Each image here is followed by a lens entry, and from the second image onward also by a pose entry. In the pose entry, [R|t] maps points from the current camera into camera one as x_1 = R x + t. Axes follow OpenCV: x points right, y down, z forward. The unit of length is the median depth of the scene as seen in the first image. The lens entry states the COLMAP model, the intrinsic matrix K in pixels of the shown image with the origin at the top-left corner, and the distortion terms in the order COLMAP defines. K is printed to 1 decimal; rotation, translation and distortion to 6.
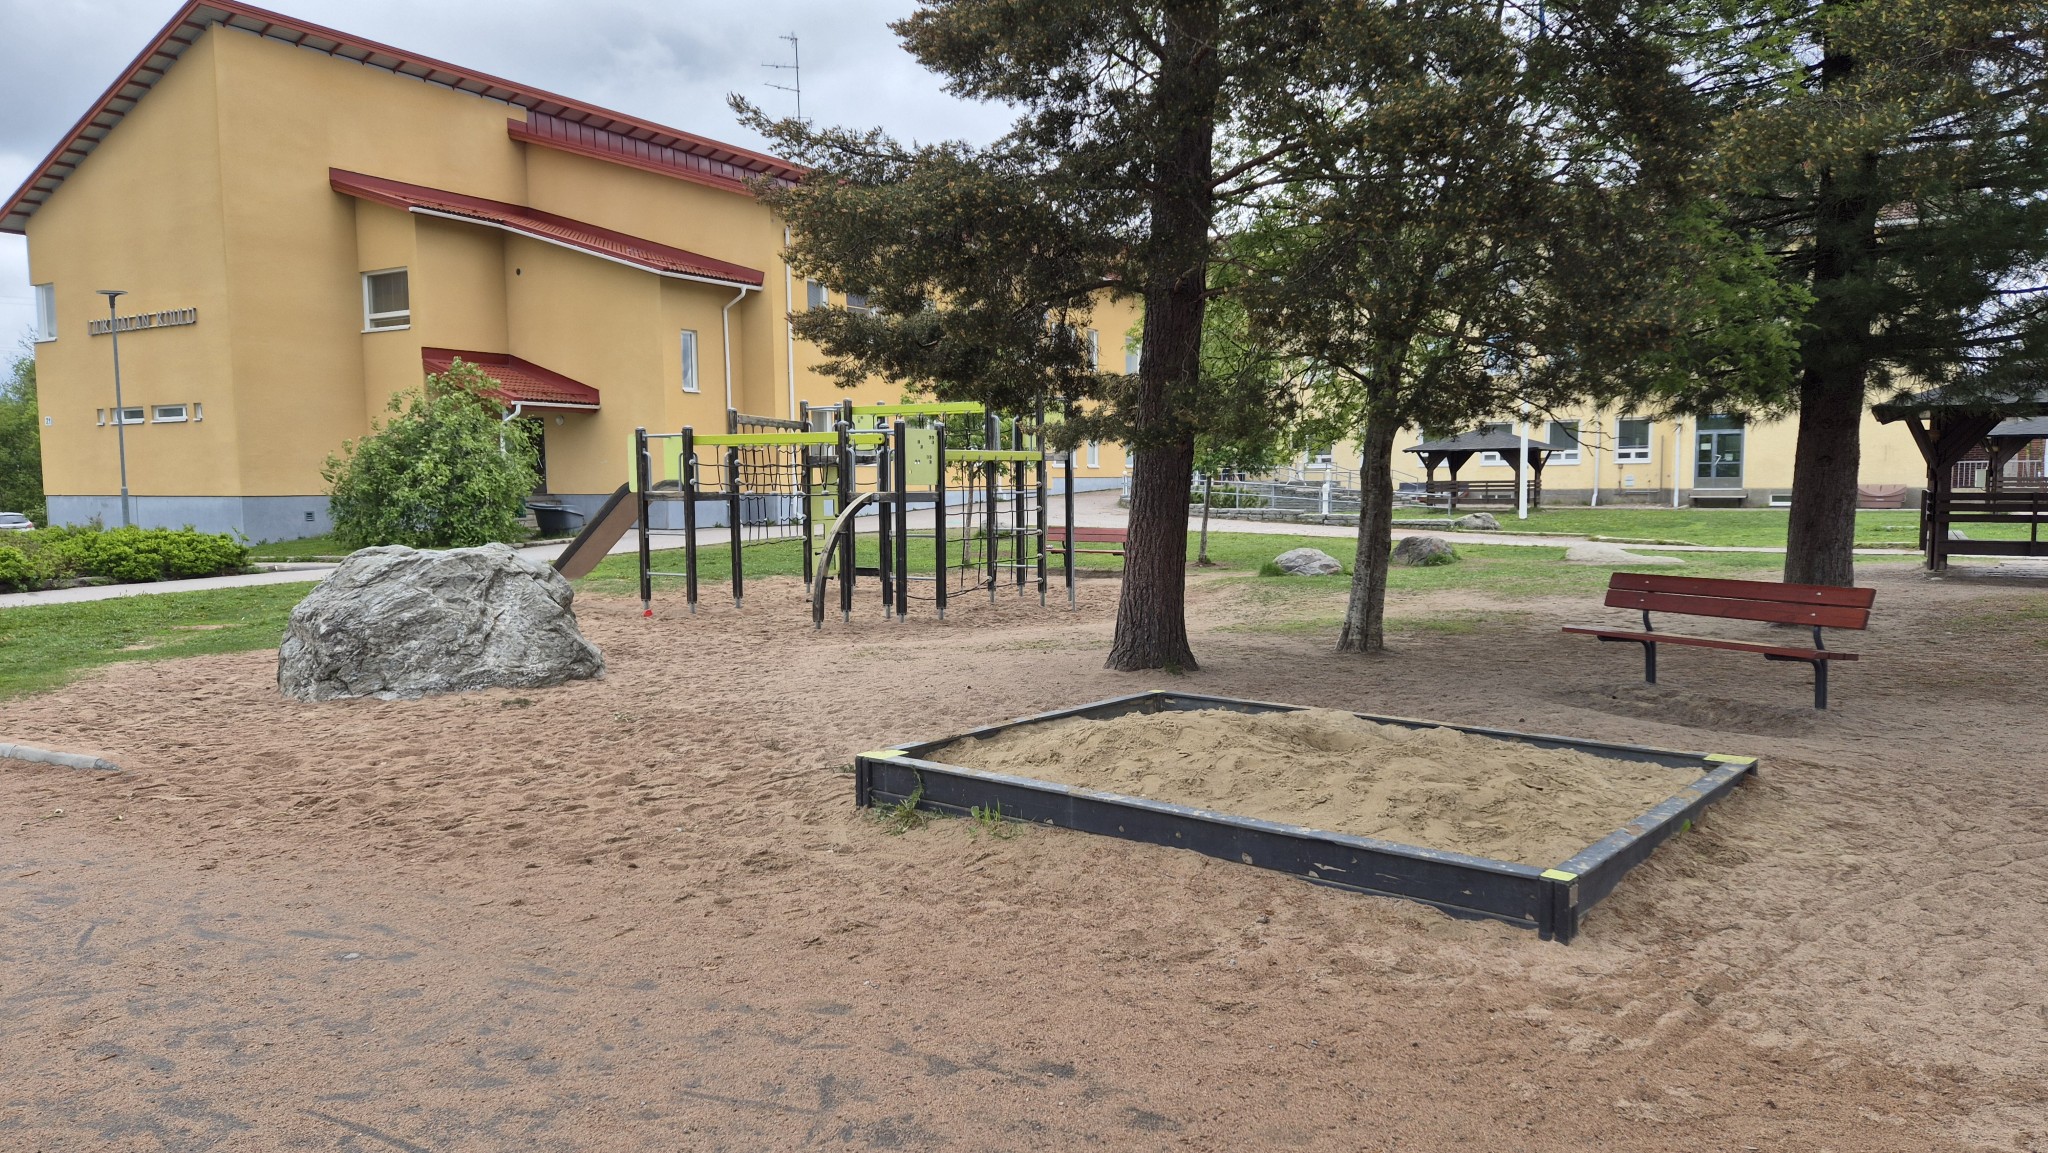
lens RADIAL K [[1386.6, 0, 1024.0], [0, 1386.6, 576.5], [0, 0, 1]] dist [0.090494, -0.071393]
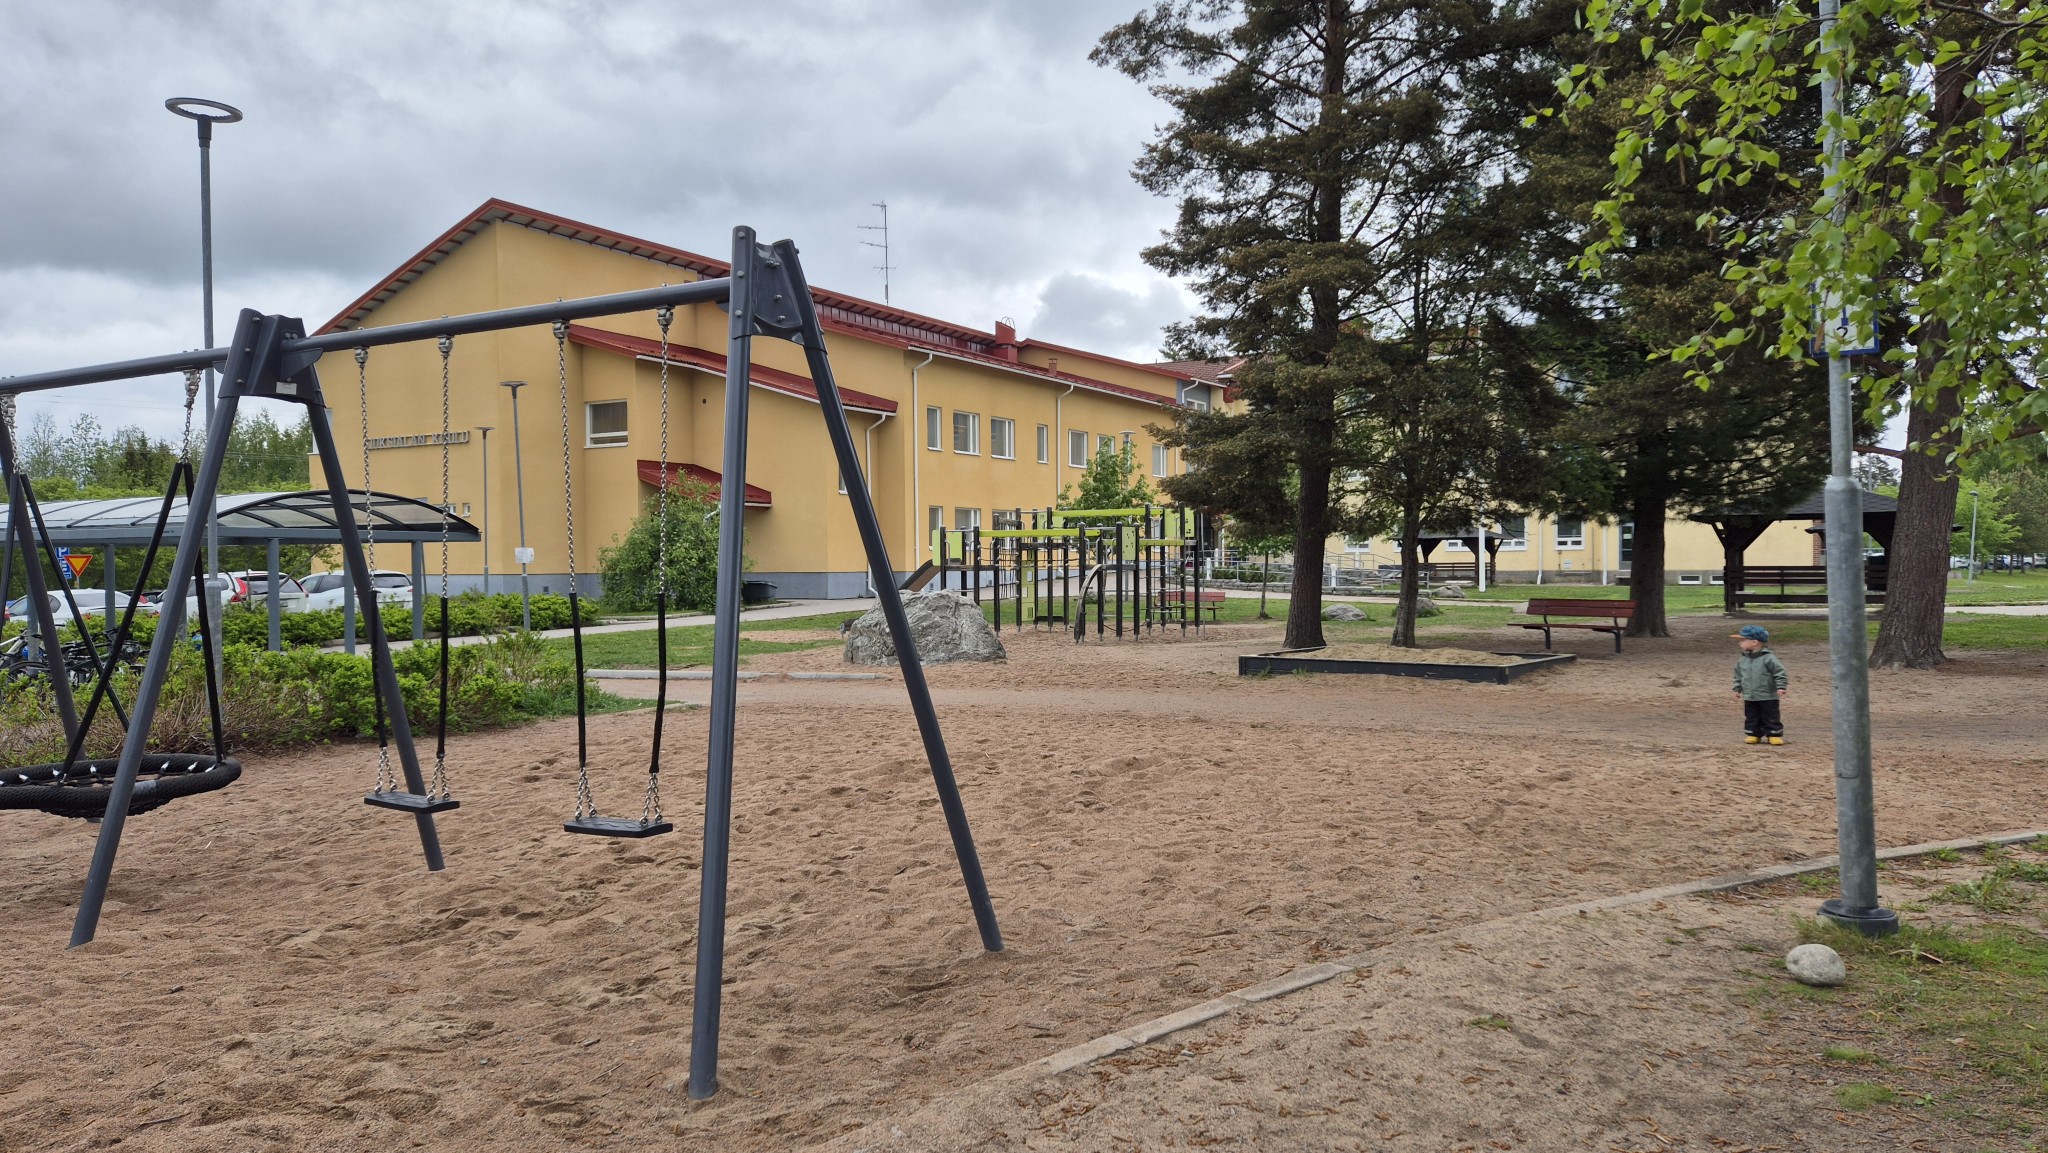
lens RADIAL K [[1386.6, 0, 1024.0], [0, 1386.6, 576.5], [0, 0, 1]] dist [0.090494, -0.071393]
pose [[0.999620, -0.000219, 0.027549, -0.105953], [0.001920, 0.998092, -0.061721, 0.024584], [-0.027483, 0.061750, 0.997713, -0.287217]]
